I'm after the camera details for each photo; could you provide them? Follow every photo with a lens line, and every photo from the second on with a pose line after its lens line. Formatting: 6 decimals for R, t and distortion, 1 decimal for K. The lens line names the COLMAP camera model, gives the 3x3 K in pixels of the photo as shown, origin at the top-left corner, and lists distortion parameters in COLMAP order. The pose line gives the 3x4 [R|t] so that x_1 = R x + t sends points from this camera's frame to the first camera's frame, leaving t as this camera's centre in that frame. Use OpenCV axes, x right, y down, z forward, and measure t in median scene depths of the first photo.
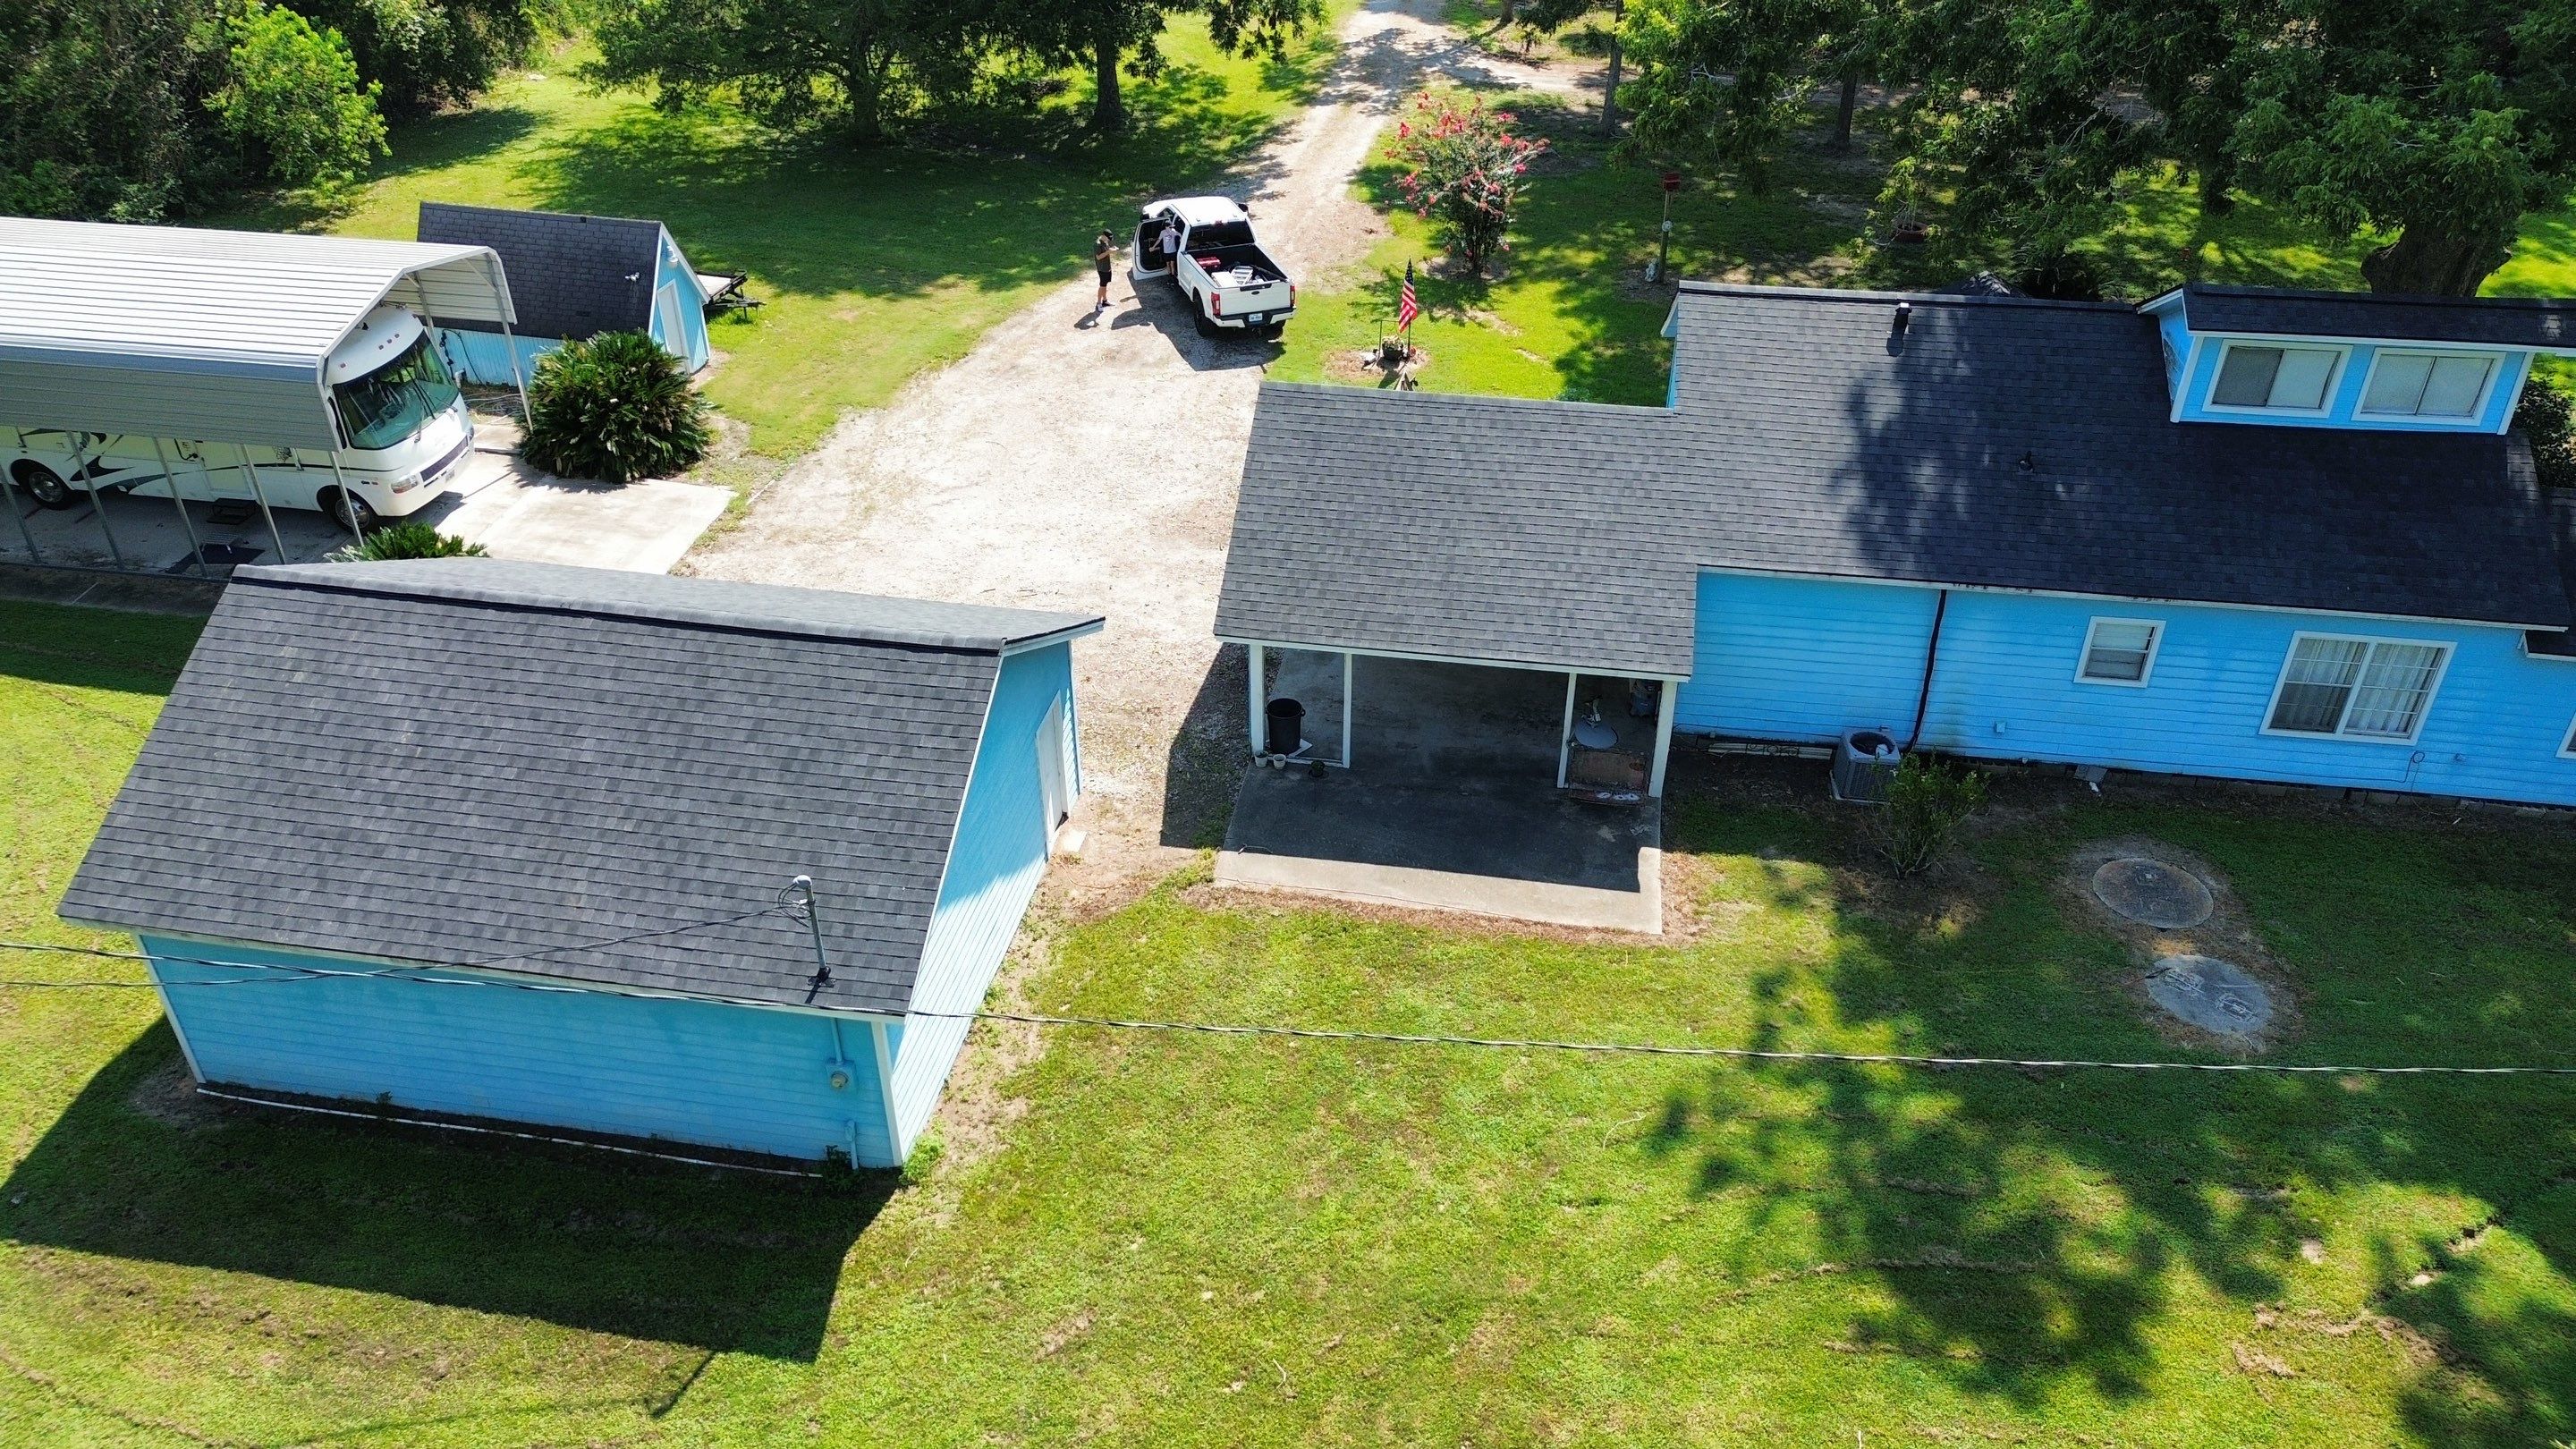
lens RADIAL K [[1830.2, 0, 1288.9], [0, 1830.2, 758.0], [0, 0, 1]] dist [0.090223, -0.111682]
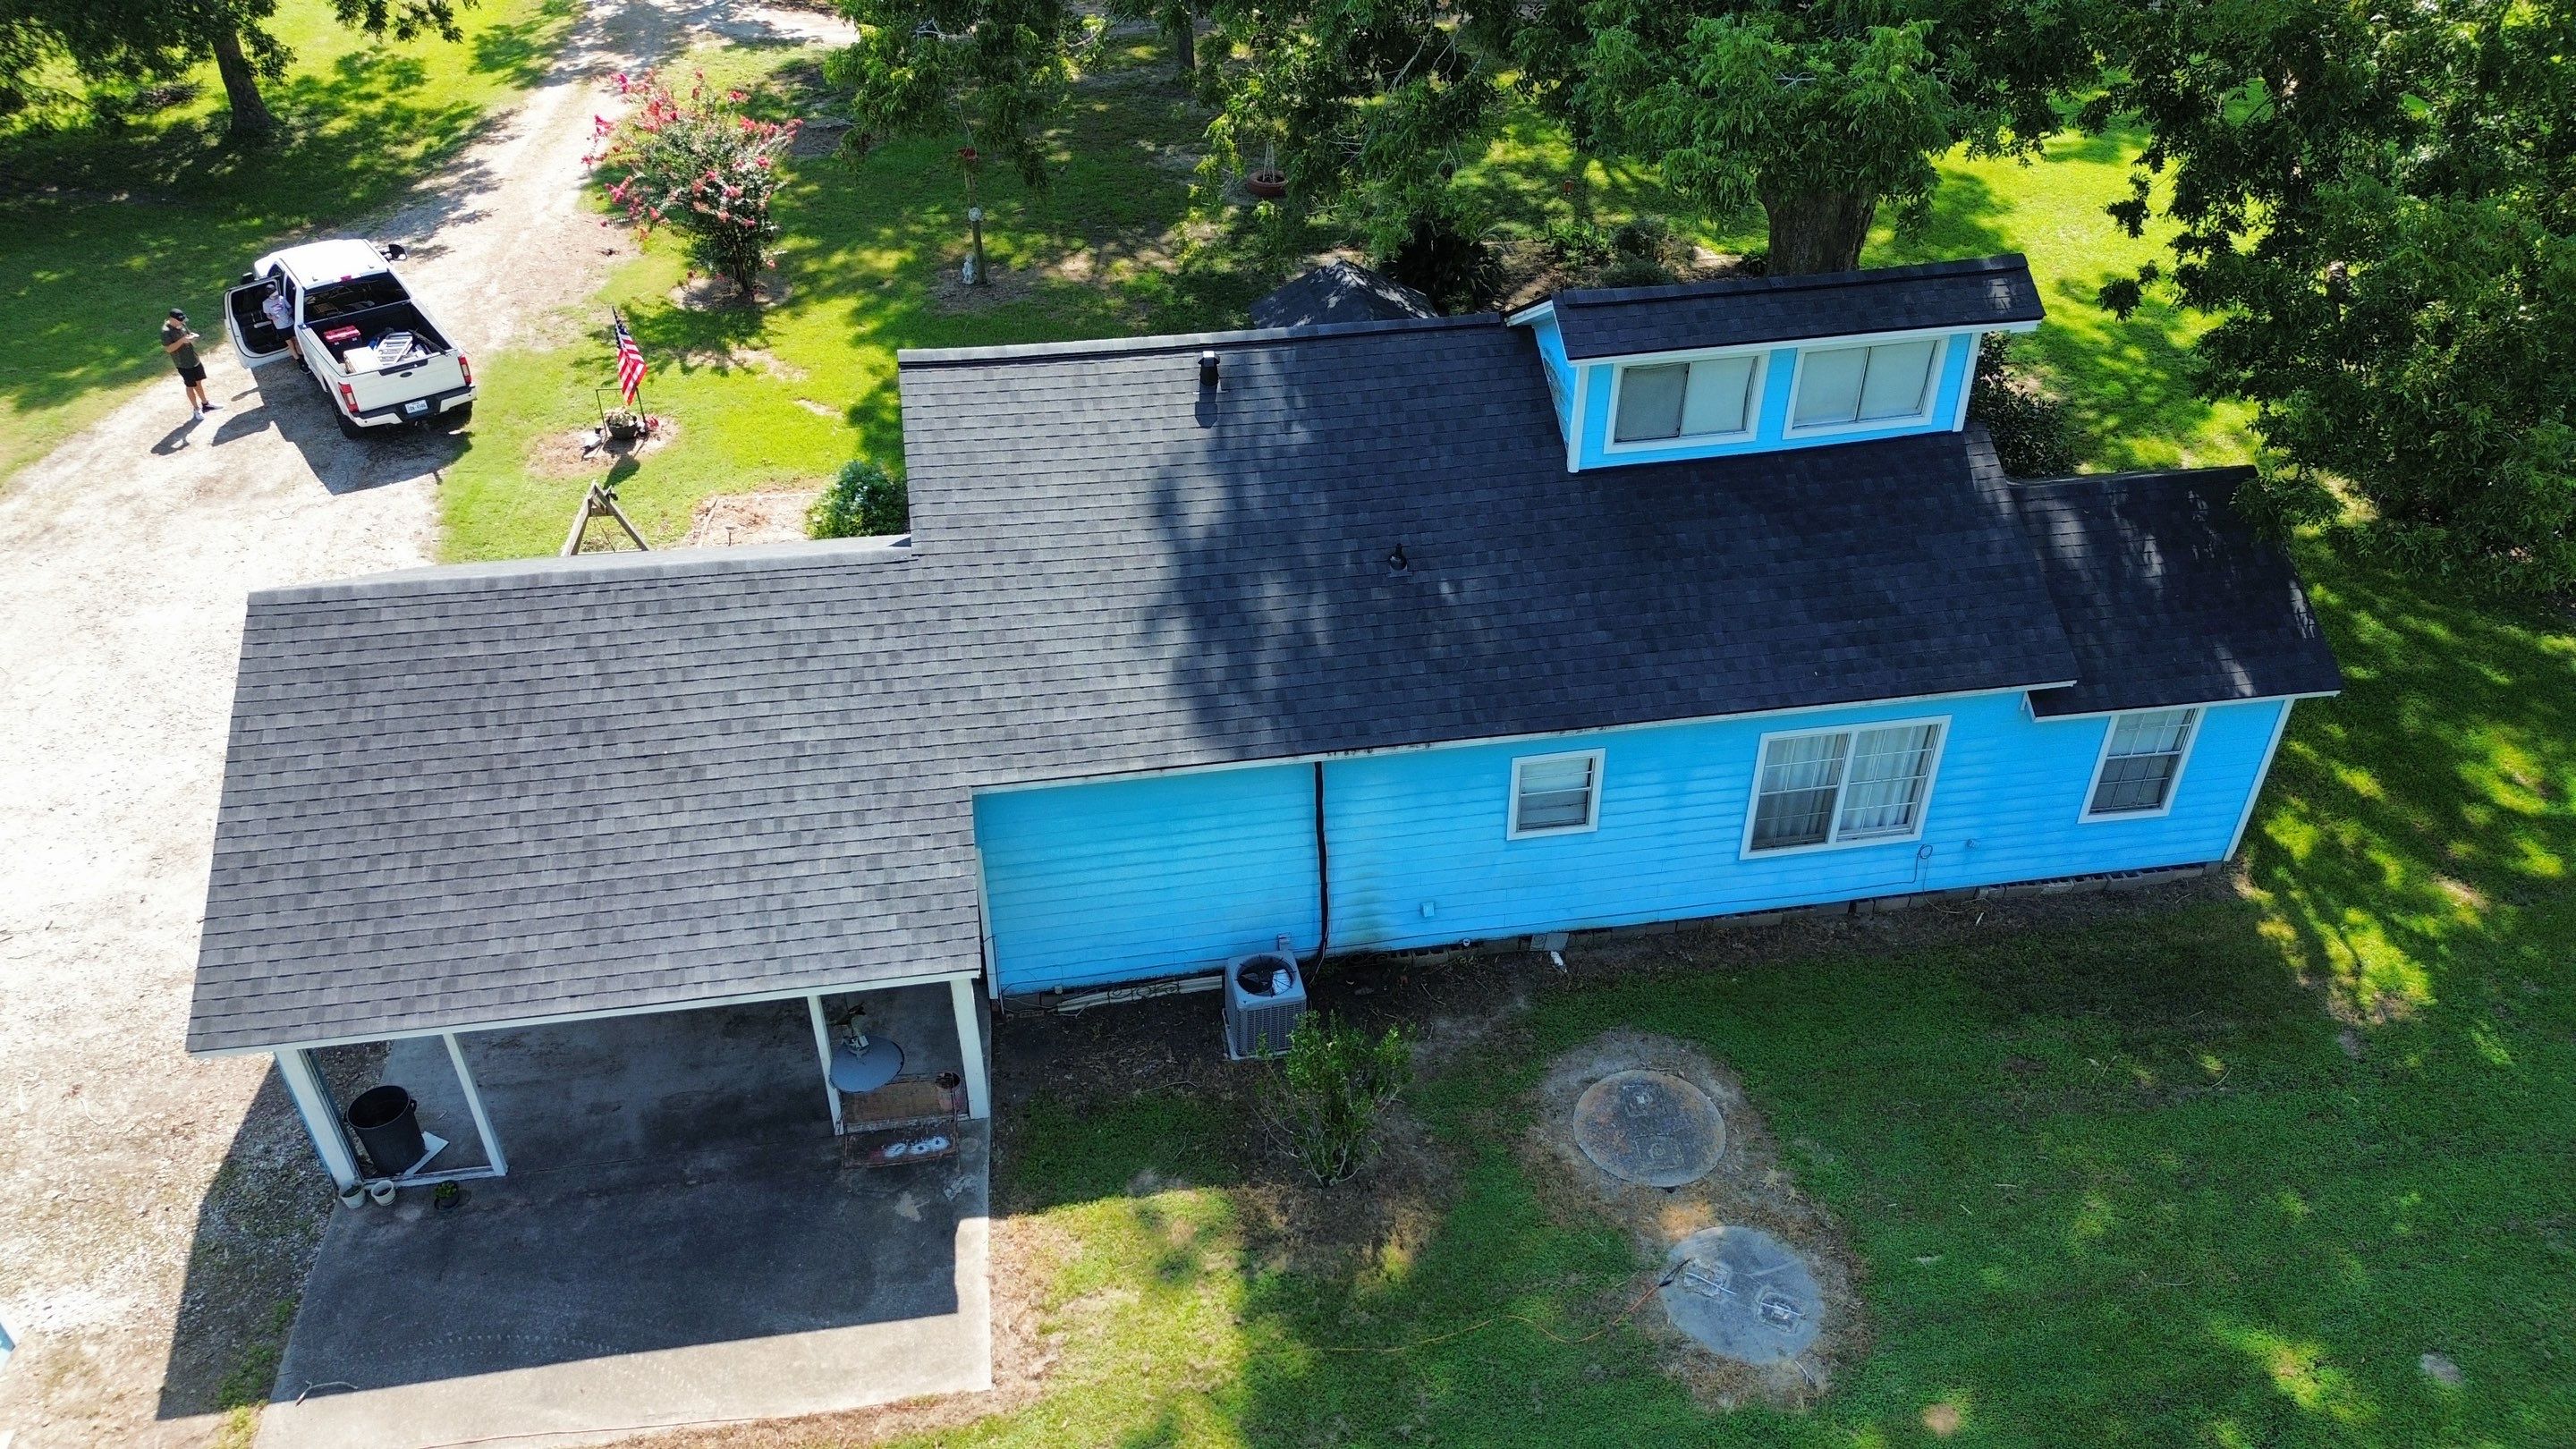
lens RADIAL K [[1830.2, 0, 1288.9], [0, 1830.2, 758.0], [0, 0, 1]] dist [0.090223, -0.111682]
pose [[0.954998, -0.181494, 0.234604, 0.172187], [0.172469, 0.983270, 0.058609, -0.131233], [-0.241317, -0.015509, 0.970322, 0.306272]]
